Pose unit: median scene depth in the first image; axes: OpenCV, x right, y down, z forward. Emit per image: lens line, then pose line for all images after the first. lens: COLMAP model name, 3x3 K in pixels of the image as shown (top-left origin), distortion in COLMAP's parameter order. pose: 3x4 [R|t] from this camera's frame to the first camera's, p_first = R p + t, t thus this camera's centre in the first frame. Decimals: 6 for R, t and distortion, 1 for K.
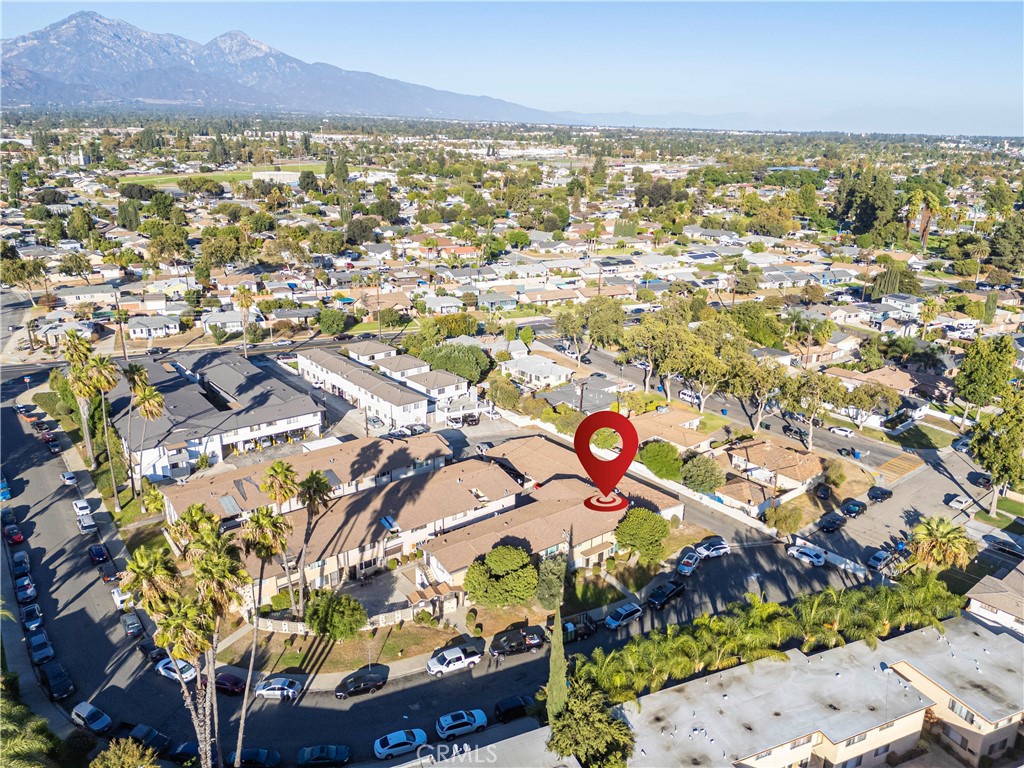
lens RADIAL K [[744.3, 0, 512.0], [0, 744.3, 384.0], [0, 0, 1]] dist [0.052785, -0.001904]
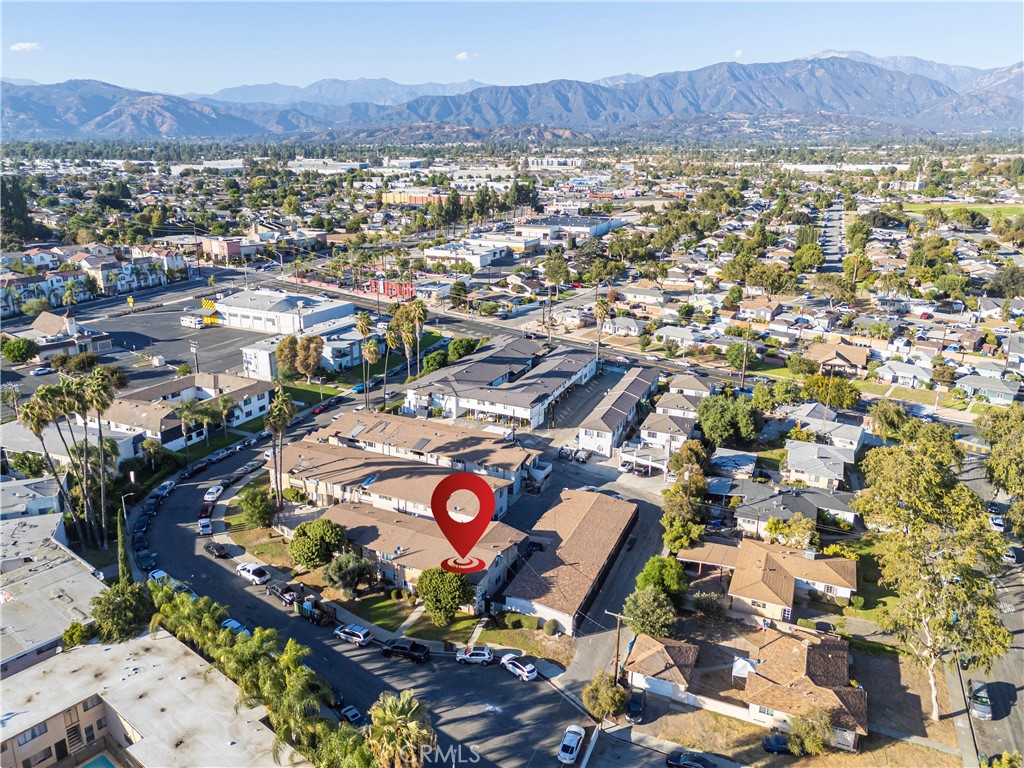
lens RADIAL K [[744.3, 0, 512.0], [0, 744.3, 384.0], [0, 0, 1]] dist [0.052785, -0.001904]
pose [[0.466111, 0.258231, -0.846202, 0.776436], [-0.283507, 0.949615, 0.133626, -0.162700], [0.838072, 0.177619, 0.515836, 0.438286]]
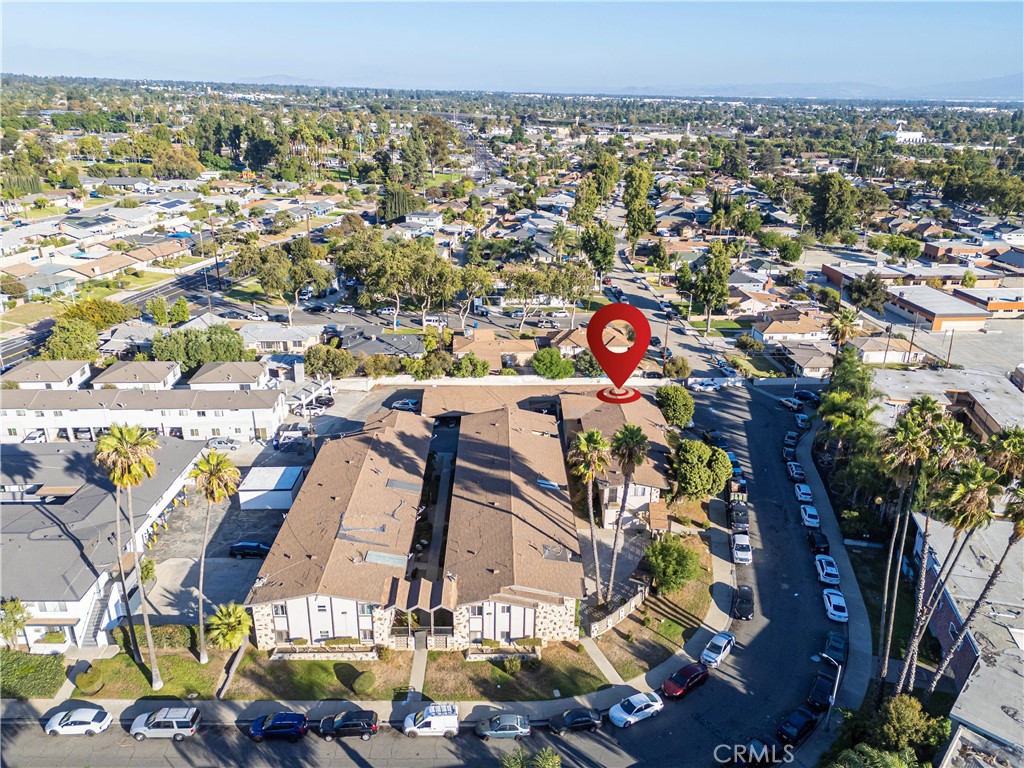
lens RADIAL K [[744.3, 0, 512.0], [0, 744.3, 384.0], [0, 0, 1]] dist [0.052785, -0.001904]
pose [[0.591007, -0.298018, 0.749597, -0.674474], [0.249517, 0.951219, 0.181449, -0.083279], [-0.767106, 0.079800, 0.636538, 0.375829]]
